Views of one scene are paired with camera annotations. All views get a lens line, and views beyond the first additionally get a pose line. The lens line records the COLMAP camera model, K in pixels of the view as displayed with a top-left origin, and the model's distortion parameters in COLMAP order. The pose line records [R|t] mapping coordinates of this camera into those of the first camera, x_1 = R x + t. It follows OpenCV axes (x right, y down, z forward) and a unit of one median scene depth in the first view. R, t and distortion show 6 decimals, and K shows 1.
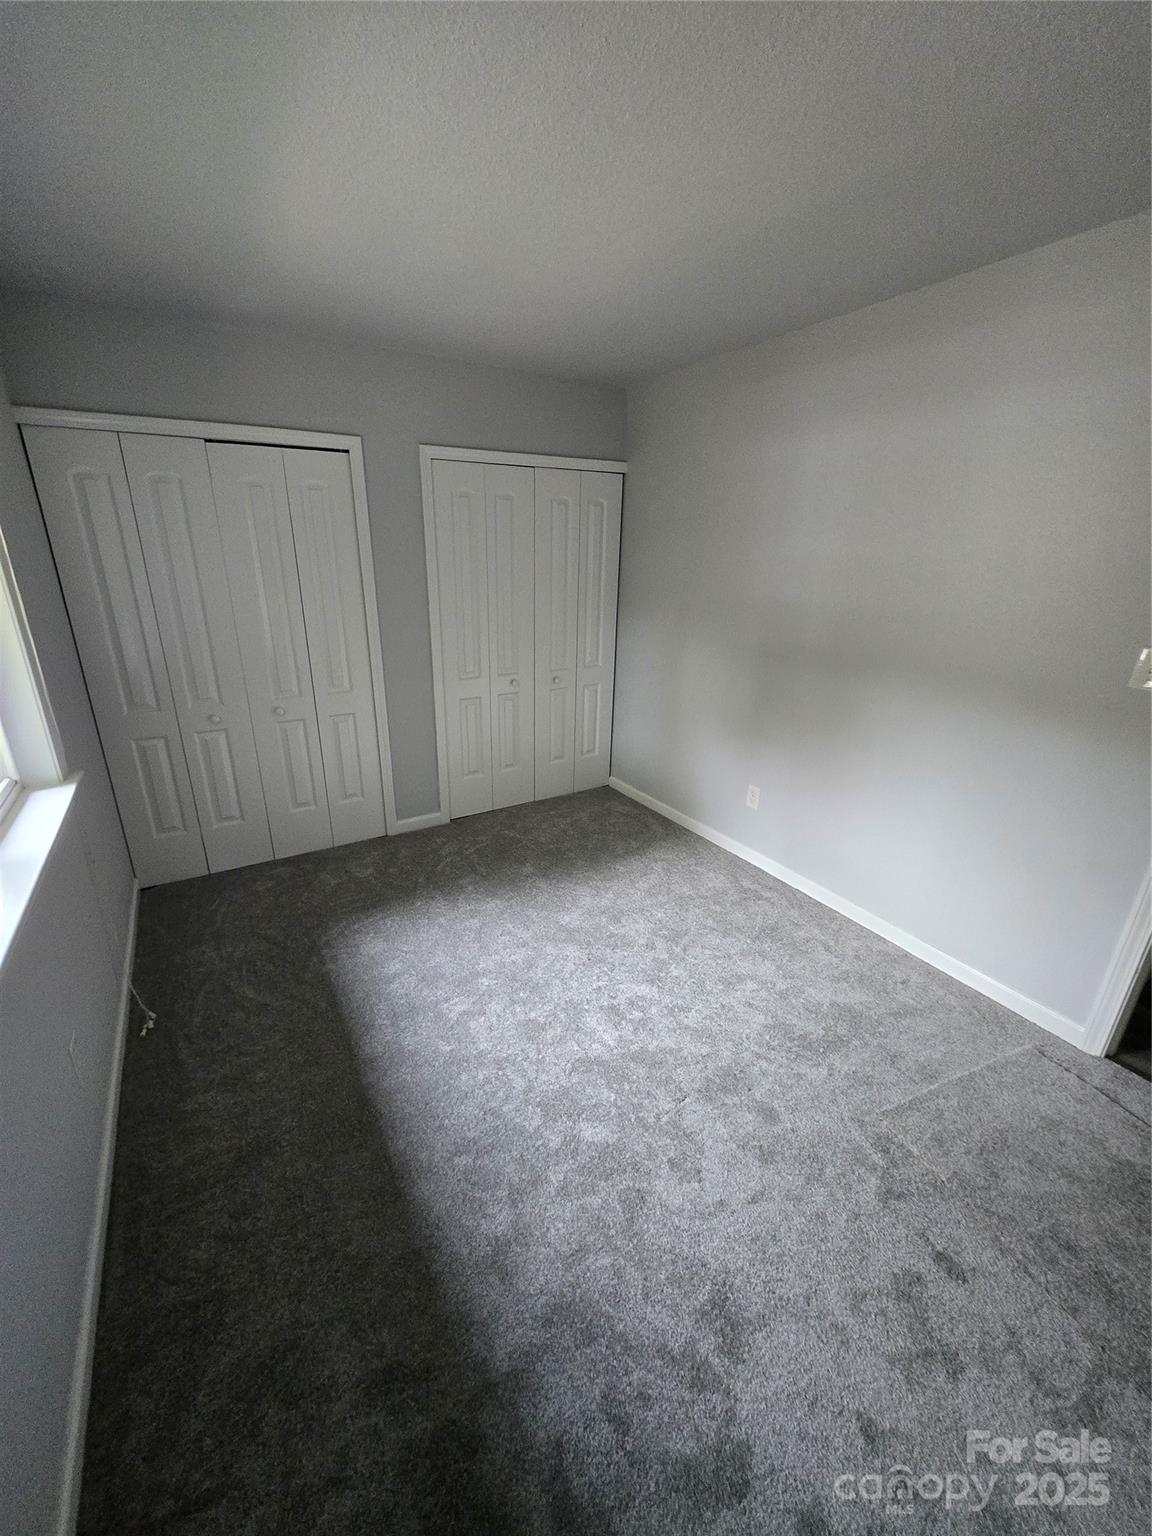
lens RADIAL K [[603.9, 0, 568.9], [0, 603.9, 761.4], [0, 0, 1]] dist [-0.002460, -0.001039]
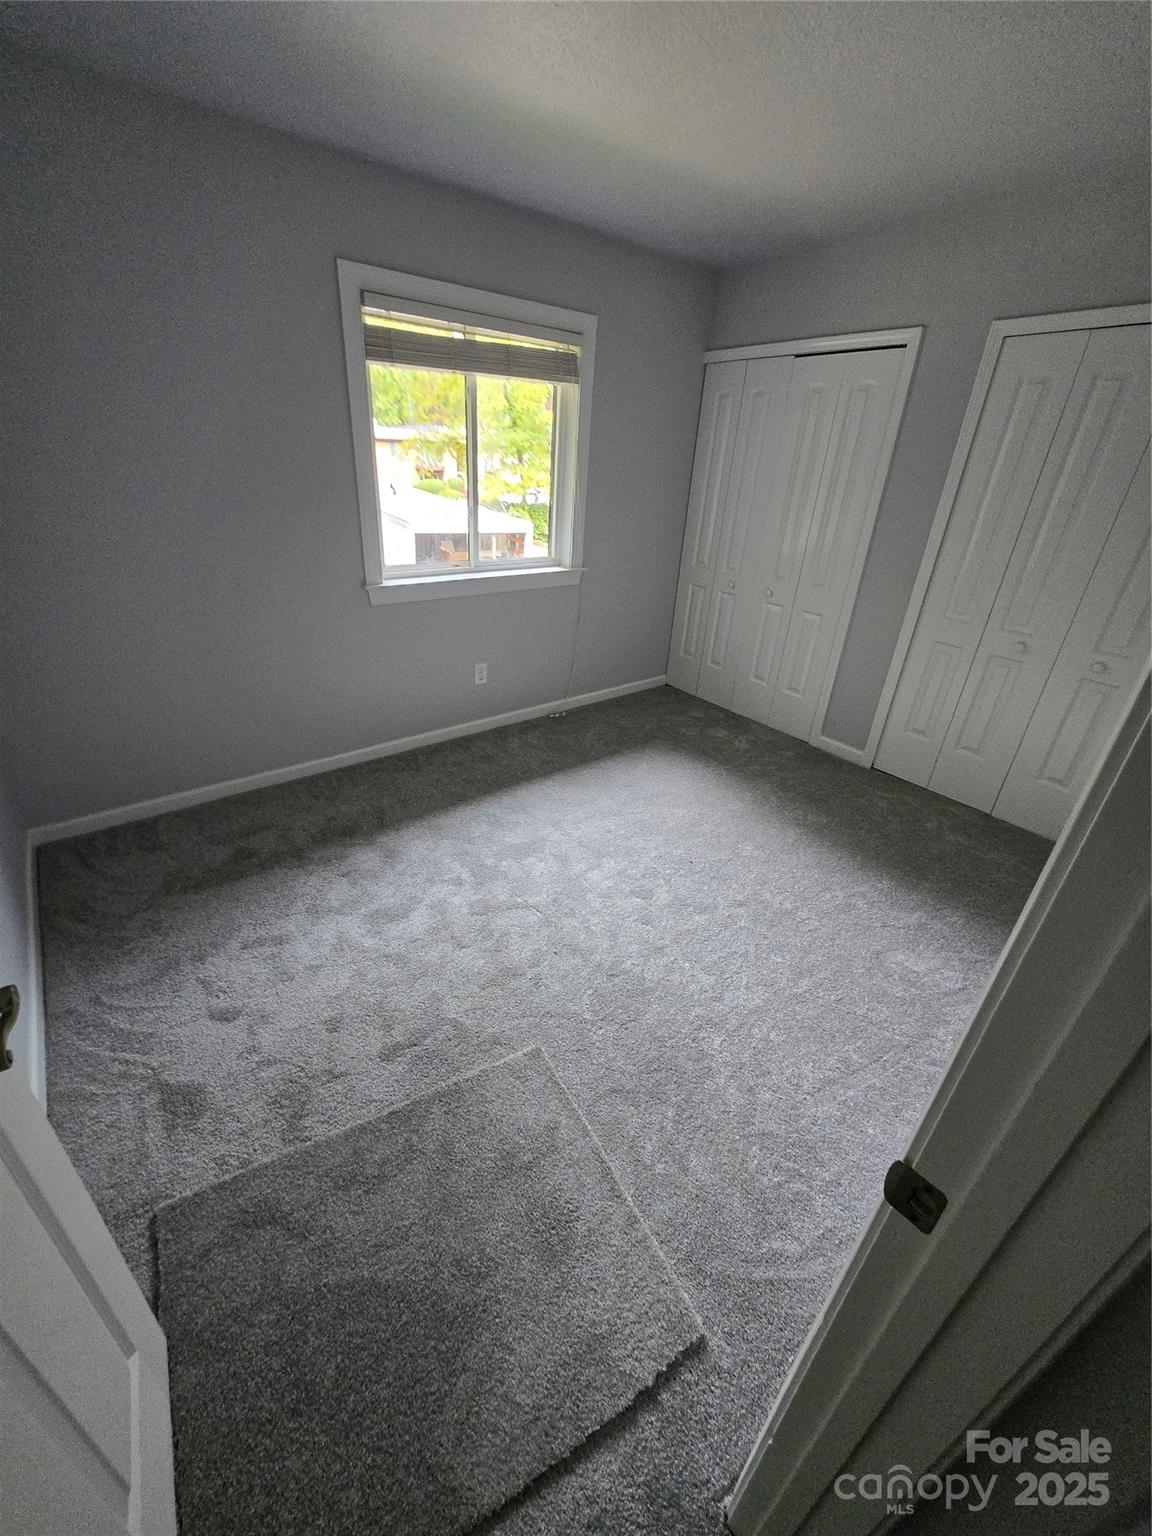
lens RADIAL K [[603.9, 0, 566.8], [0, 603.9, 774.1], [0, 0, 1]] dist [-0.002460, -0.001039]
pose [[0.112011, 0.460450, -0.880590, 0.713368], [-0.370593, 0.841591, 0.392919, -0.105158], [0.922016, 0.282329, 0.264907, 0.412208]]
